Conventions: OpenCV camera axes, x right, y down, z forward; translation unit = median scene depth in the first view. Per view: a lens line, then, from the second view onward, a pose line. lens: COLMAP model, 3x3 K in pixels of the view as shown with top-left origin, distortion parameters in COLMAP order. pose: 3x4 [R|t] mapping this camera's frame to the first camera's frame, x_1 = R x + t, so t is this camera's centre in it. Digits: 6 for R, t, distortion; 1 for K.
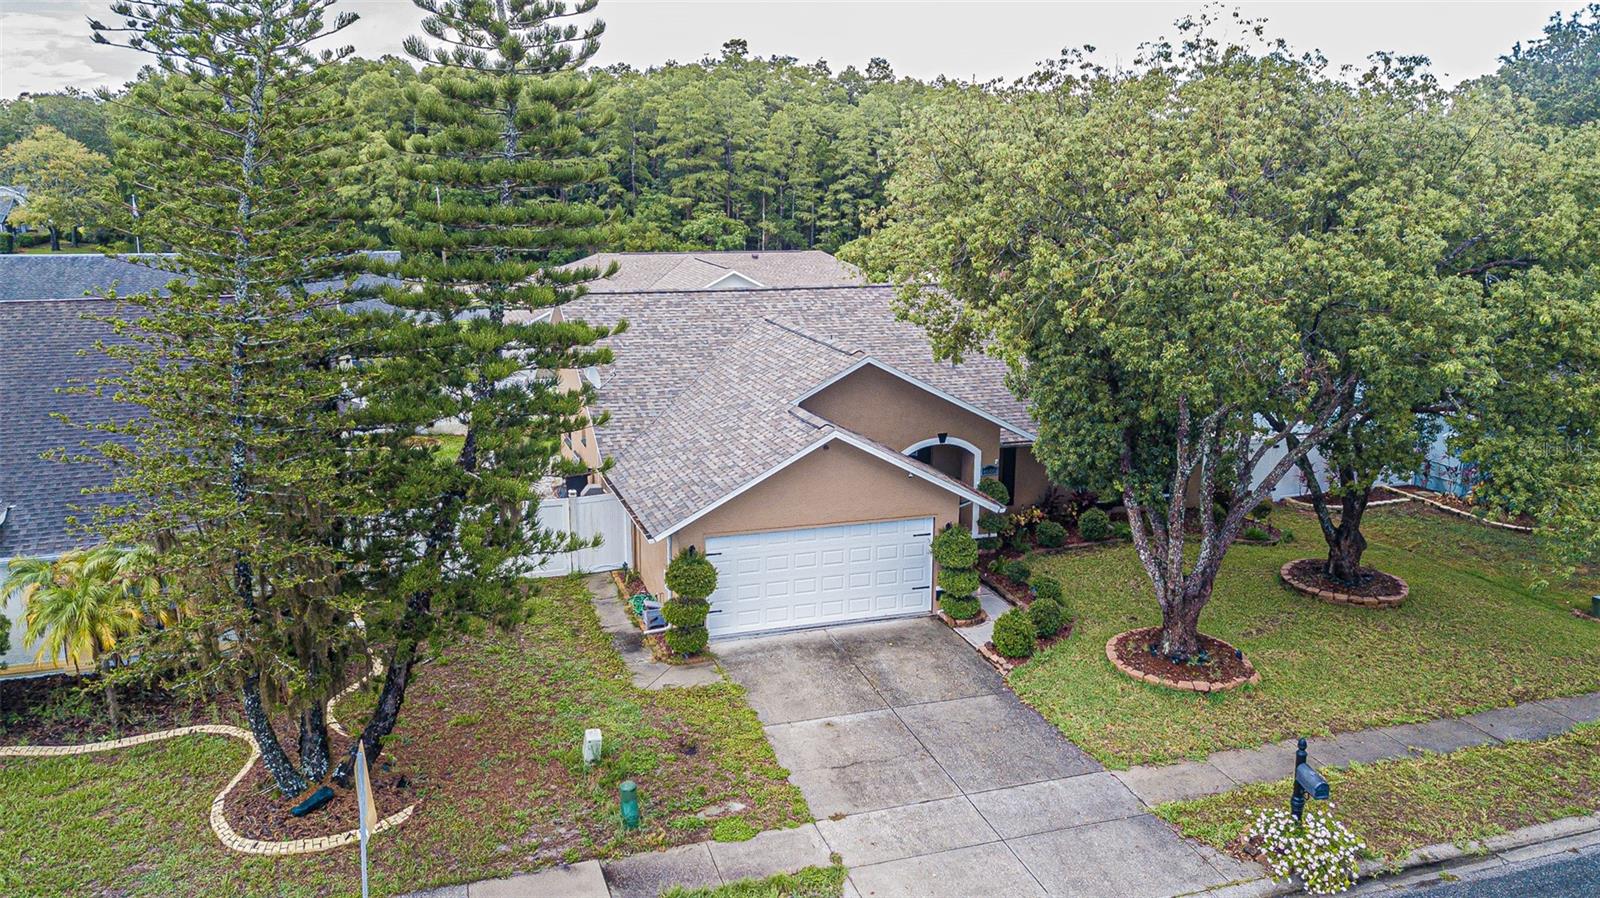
lens RADIAL K [[1223.7, 0, 789.6], [0, 1223.7, 442.9], [0, 0, 1]] dist [0.032323, 0.009908]
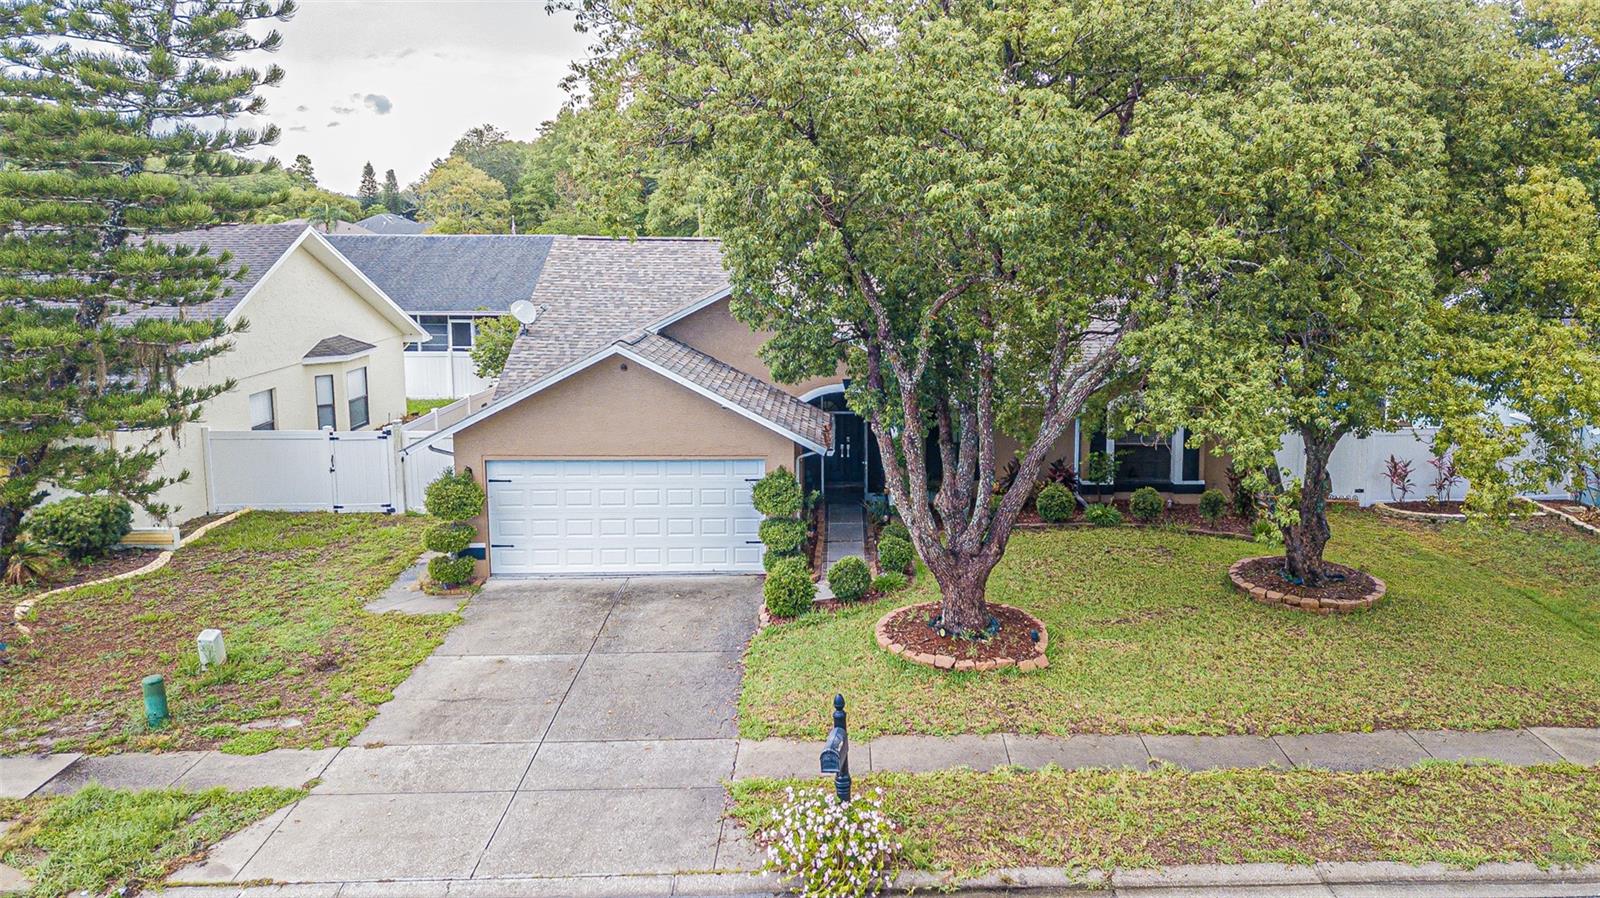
lens RADIAL K [[1223.7, 0, 806.3], [0, 1223.7, 454.6], [0, 0, 1]] dist [0.032323, 0.009908]
pose [[0.962443, 0.056632, -0.265513, 0.442382], [-0.060416, 0.998155, -0.006101, 0.070542], [0.264677, 0.021914, 0.964088, 0.194163]]
